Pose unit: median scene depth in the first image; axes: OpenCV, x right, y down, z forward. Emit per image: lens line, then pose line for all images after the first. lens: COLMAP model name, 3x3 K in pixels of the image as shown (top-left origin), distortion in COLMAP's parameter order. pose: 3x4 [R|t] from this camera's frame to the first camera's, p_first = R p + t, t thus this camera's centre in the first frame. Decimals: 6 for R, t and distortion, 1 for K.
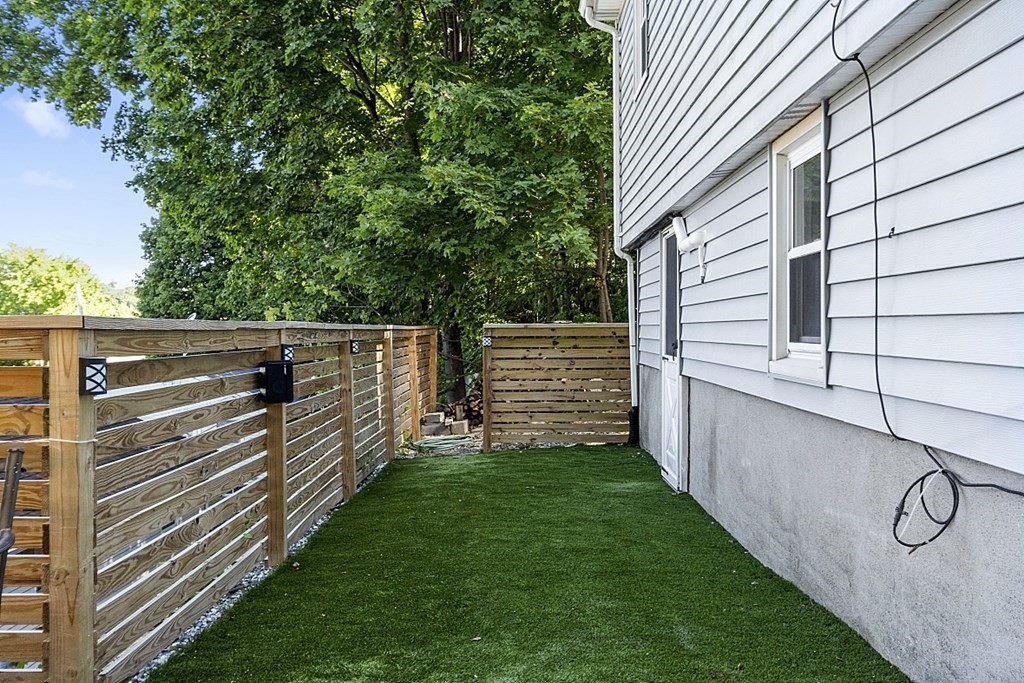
lens RADIAL K [[942.4, 0, 515.5], [0, 942.4, 336.6], [0, 0, 1]] dist [0.007234, -0.002268]
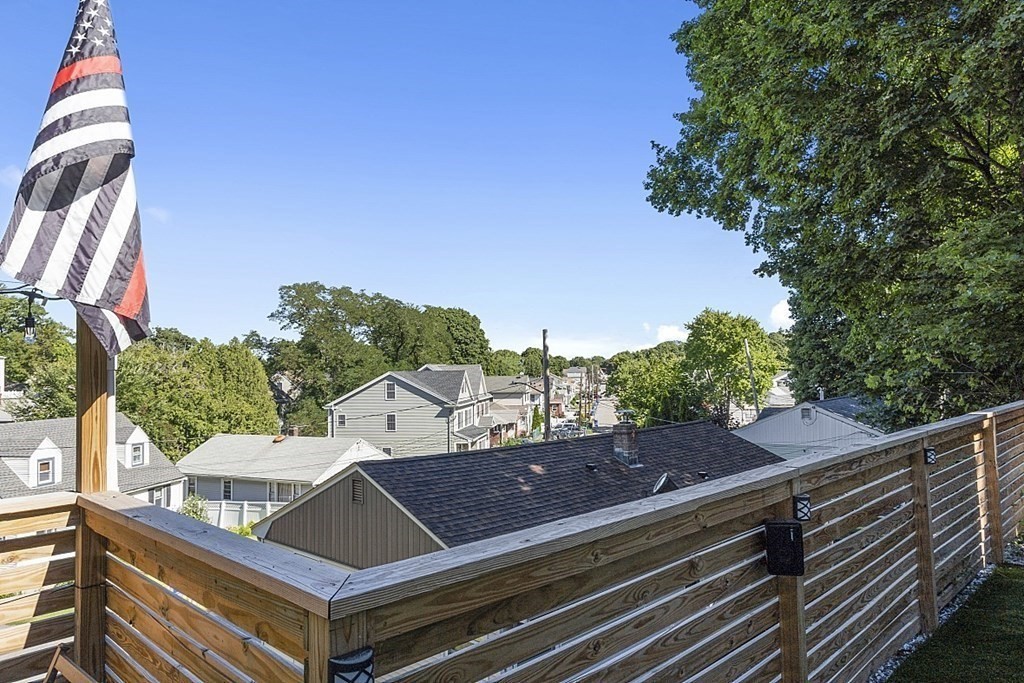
lens RADIAL K [[684.5, 0, 529.7], [0, 684.5, 341.3], [0, 0, 1]] dist [0.001163, -0.000289]
pose [[0.724910, -0.034463, -0.687981, 0.000096], [0.008046, 0.999103, -0.041570, -0.038465], [0.688797, 0.024599, 0.724537, 0.150938]]
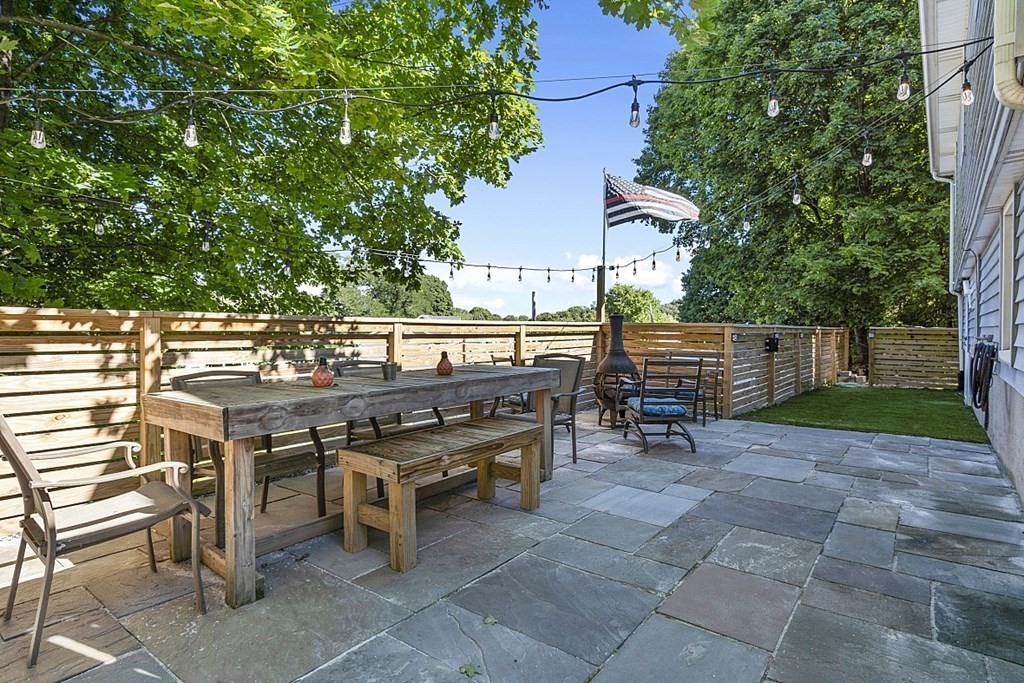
lens RADIAL K [[544.9, 0, 516.5], [0, 544.9, 323.8], [0, 0, 1]] dist [0.000621, 0.000578]
pose [[0.795112, 0.013264, -0.606318, 0.055669], [-0.021839, 0.999739, -0.006769, 0.003786], [0.606069, 0.018623, 0.795194, -0.323589]]
